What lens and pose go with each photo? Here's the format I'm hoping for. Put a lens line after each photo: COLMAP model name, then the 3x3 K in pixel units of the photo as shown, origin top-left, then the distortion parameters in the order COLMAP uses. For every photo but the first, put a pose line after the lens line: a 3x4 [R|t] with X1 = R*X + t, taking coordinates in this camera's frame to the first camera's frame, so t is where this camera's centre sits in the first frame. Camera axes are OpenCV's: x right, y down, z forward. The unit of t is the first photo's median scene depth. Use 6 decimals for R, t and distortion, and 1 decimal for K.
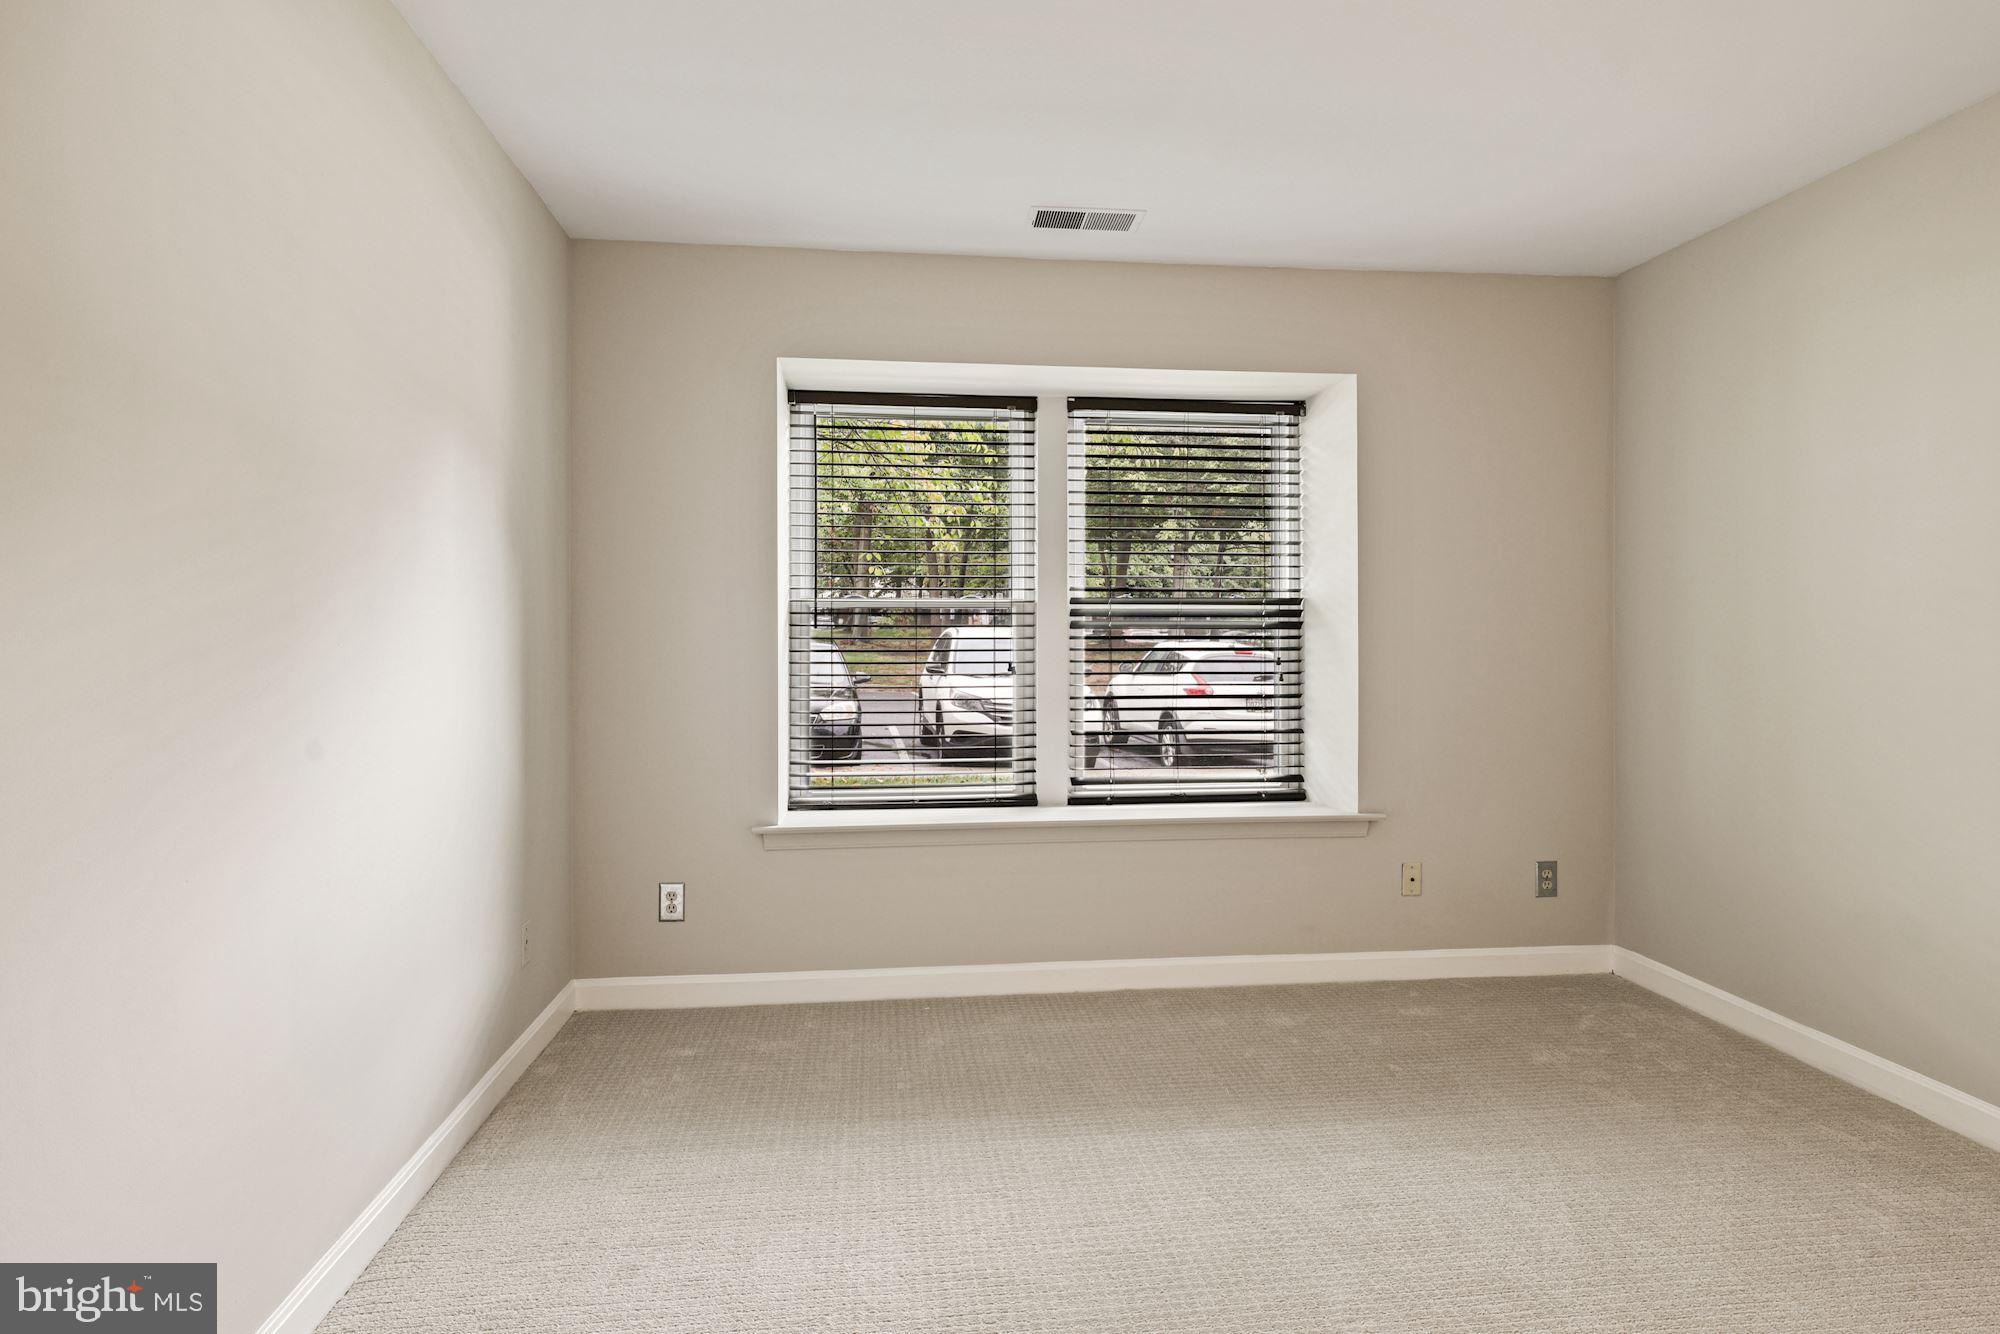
lens RADIAL K [[1157.9, 0, 996.4], [0, 1157.9, 638.5], [0, 0, 1]] dist [-0.001072, -0.000053]
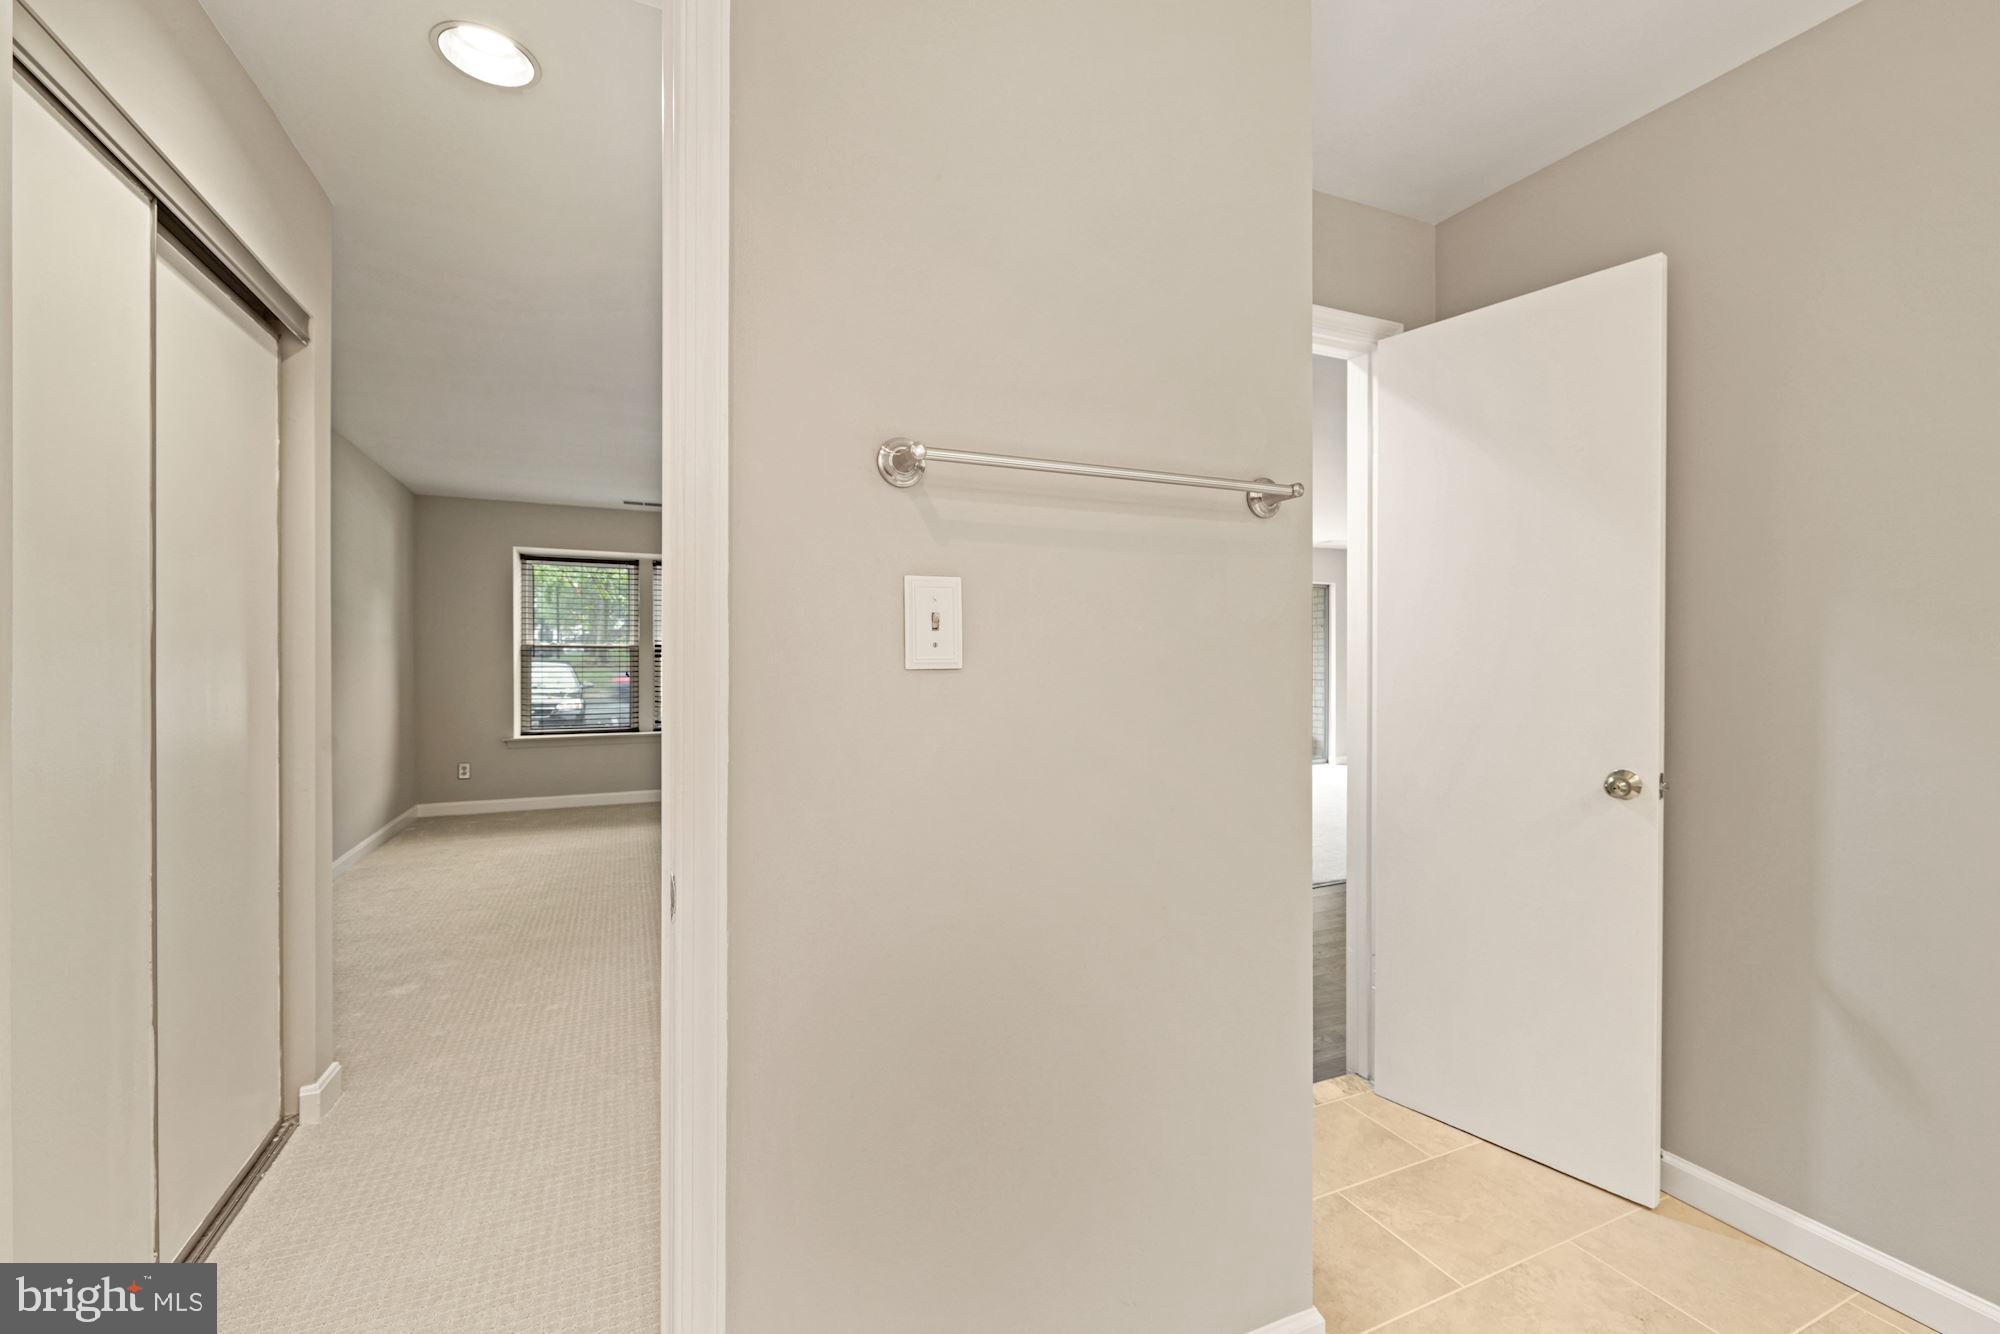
lens RADIAL K [[831.8, 0, 1001.8], [0, 831.8, 671.4], [0, 0, 1]] dist [-0.001367, -0.000138]
pose [[0.947555, 0.000016, 0.319592, 0.197380], [-0.003870, 0.999927, 0.011423, -0.002440], [-0.319569, -0.012061, 0.947486, -0.868390]]
